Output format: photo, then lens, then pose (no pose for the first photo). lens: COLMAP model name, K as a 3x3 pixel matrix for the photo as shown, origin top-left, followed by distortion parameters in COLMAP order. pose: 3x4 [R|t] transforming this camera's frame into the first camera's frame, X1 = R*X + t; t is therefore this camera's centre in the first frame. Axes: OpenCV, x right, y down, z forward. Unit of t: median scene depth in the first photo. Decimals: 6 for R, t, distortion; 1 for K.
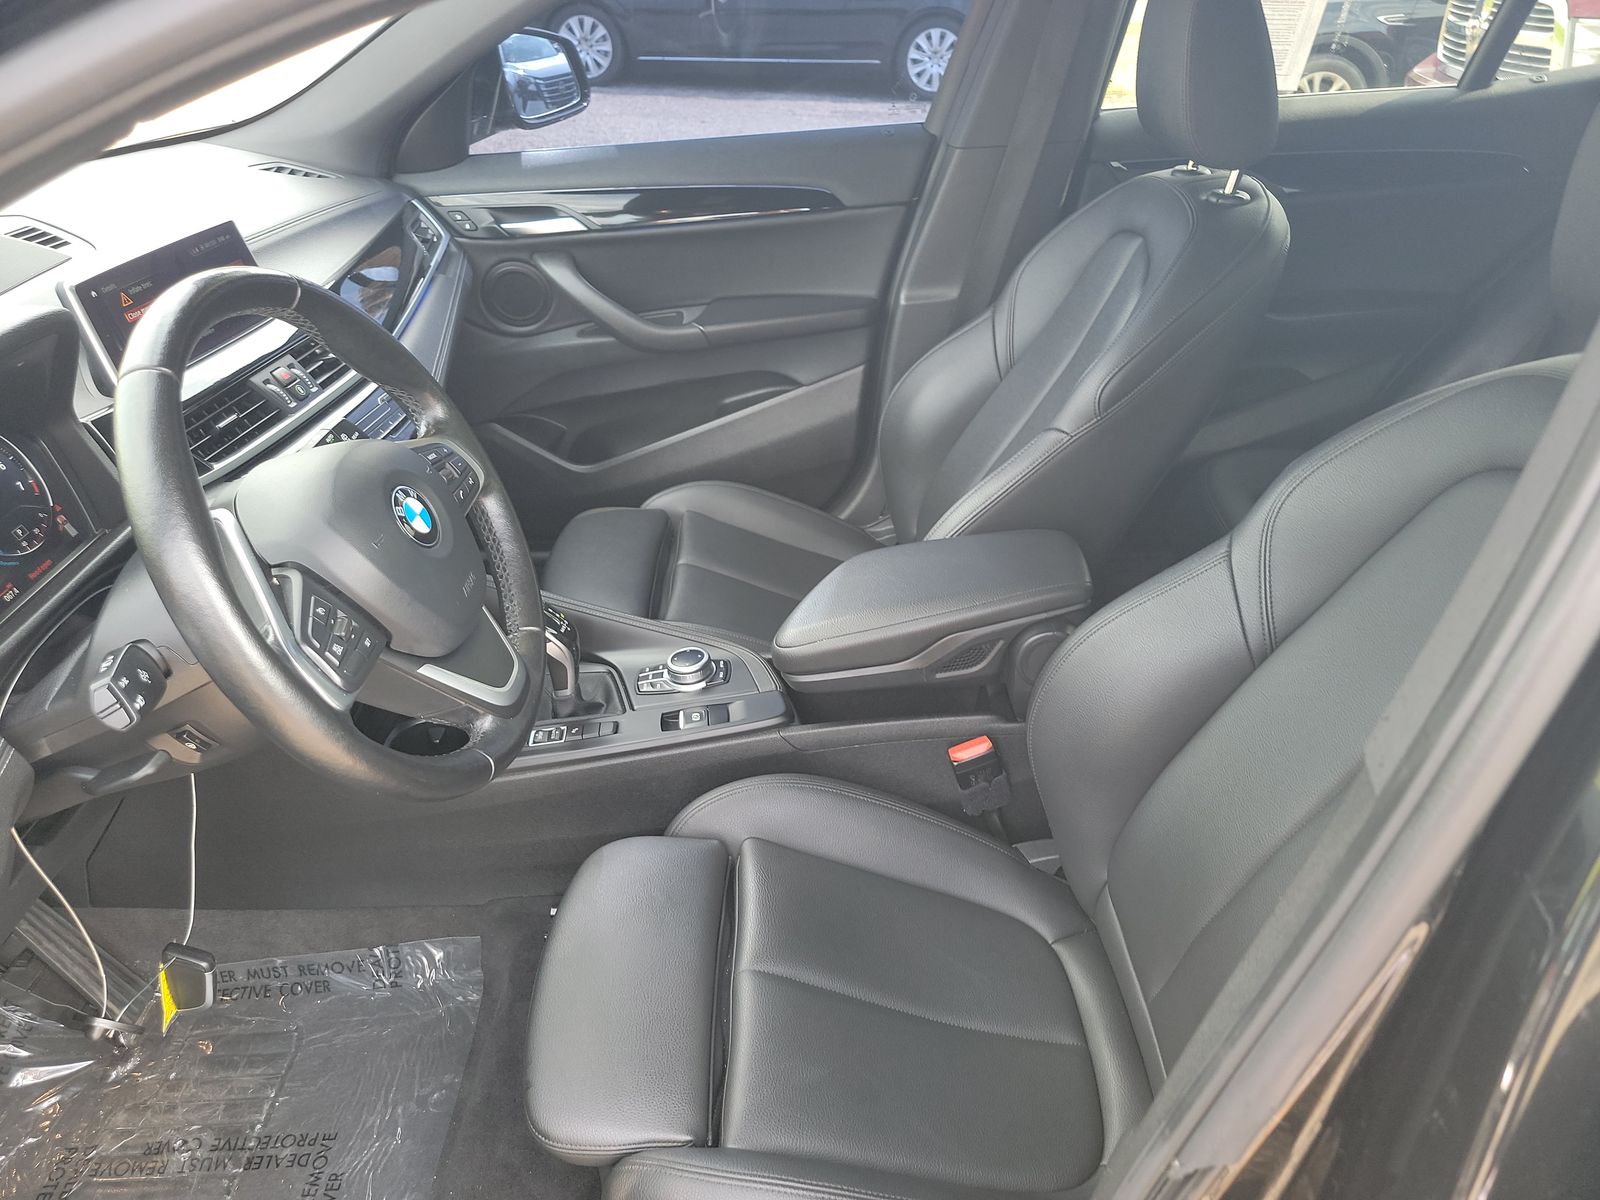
lens RADIAL K [[1125.7, 0, 800.0], [0, 1125.7, 600.0], [0, 0, 1]] dist [0.061598, -0.054900]
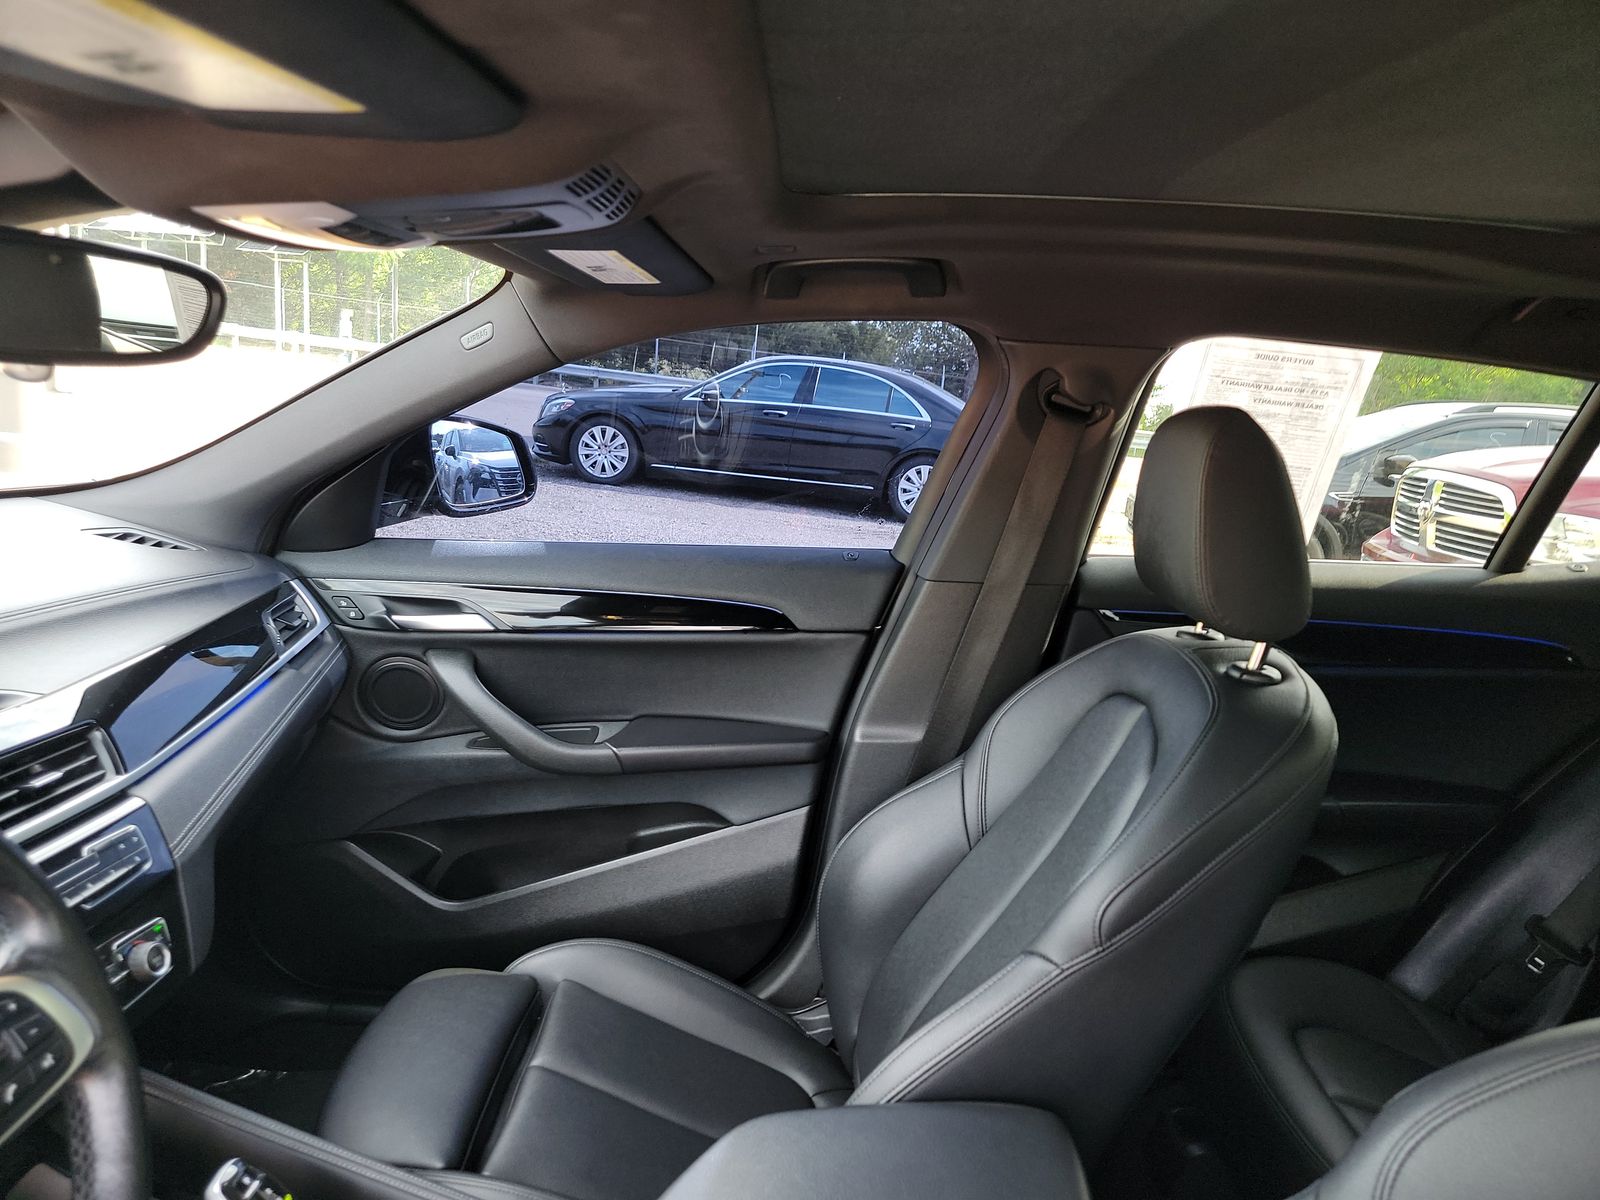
lens RADIAL K [[1125.7, 0, 800.0], [0, 1125.7, 600.0], [0, 0, 1]] dist [0.061598, -0.054900]
pose [[0.996028, 0.088811, 0.006314, 0.034260], [-0.081732, 0.940158, -0.330791, -0.081605], [-0.035314, 0.328961, 0.943683, 0.174689]]
